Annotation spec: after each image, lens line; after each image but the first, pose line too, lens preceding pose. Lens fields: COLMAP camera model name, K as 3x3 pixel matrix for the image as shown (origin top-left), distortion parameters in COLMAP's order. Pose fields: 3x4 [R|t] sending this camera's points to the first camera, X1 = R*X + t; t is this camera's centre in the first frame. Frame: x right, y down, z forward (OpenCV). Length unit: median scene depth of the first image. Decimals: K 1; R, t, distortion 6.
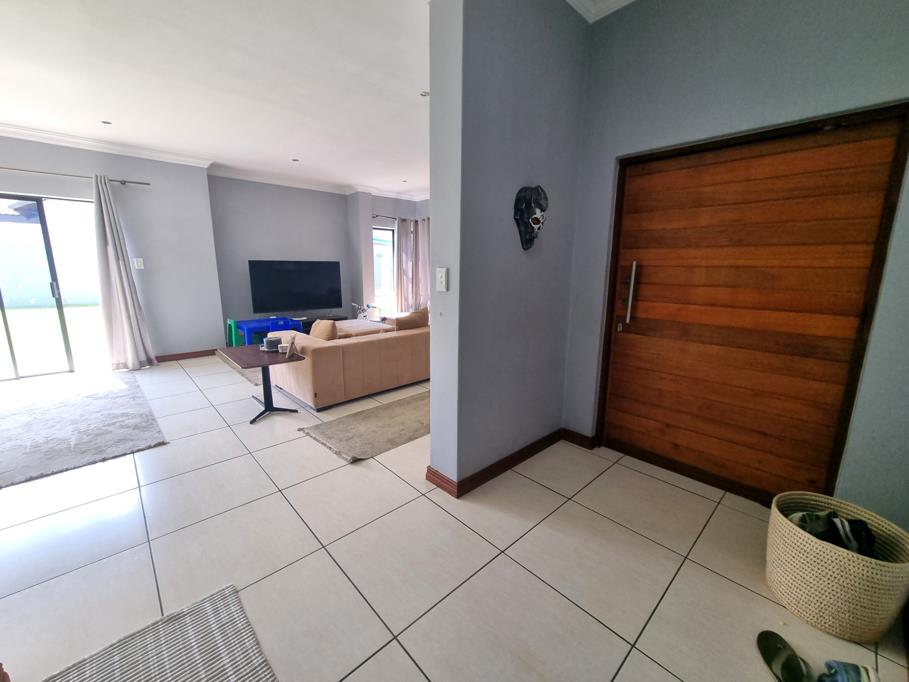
lens RADIAL K [[372.5, 0, 456.7], [0, 372.5, 337.7], [0, 0, 1]] dist [-0.002120, 0.000955]
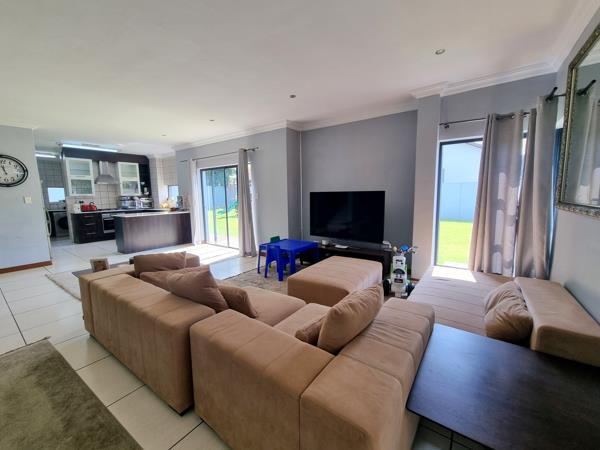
lens RADIAL K [[245.9, 0, 302.4], [0, 245.9, 221.4], [0, 0, 1]] dist [-0.002120, 0.000955]
pose [[0.187009, 0.101725, -0.977077, 0.307272], [-0.171069, 0.982799, 0.069579, -0.208907], [0.967349, 0.154136, 0.201194, 1.044860]]
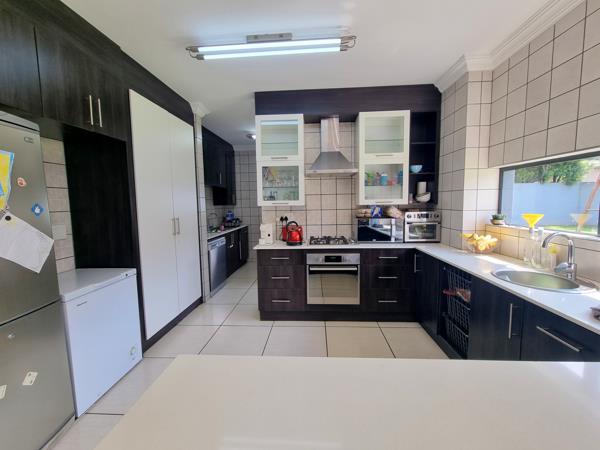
lens RADIAL K [[245.9, 0, 301.4], [0, 245.9, 222.1], [0, 0, 1]] dist [-0.002120, 0.000955]
pose [[-0.735152, 0.056680, -0.675529, -1.104030], [-0.120482, 0.969710, 0.212478, -0.122243], [0.667110, 0.237593, -0.706055, 0.490272]]
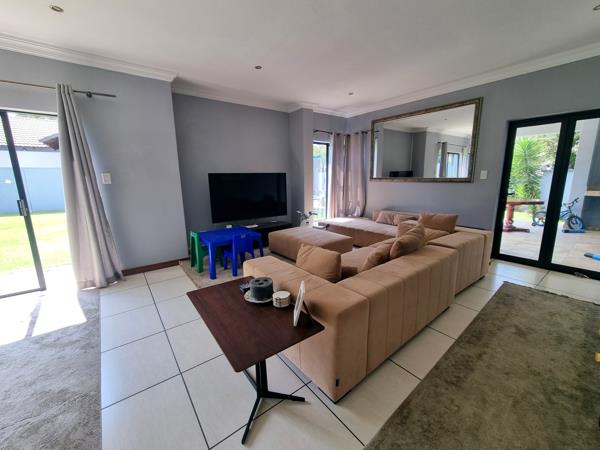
lens RADIAL K [[245.9, 0, 302.3], [0, 245.9, 222.4], [0, 0, 1]] dist [-0.002120, 0.000955]
pose [[0.995274, -0.004083, -0.097023, -0.289279], [0.003706, 0.999985, -0.004060, -0.083469], [0.097038, 0.003681, 0.995274, 0.424857]]
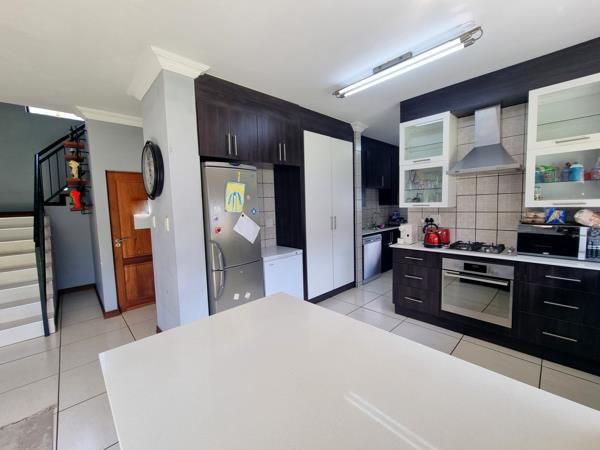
lens RADIAL K [[245.9, 0, 300.3], [0, 245.9, 221.8], [0, 0, 1]] dist [-0.002120, 0.000955]
pose [[-0.999806, 0.018231, 0.007493, -1.186846], [0.019559, 0.964723, 0.262539, -0.162538], [-0.002443, 0.262634, -0.964892, 0.634147]]
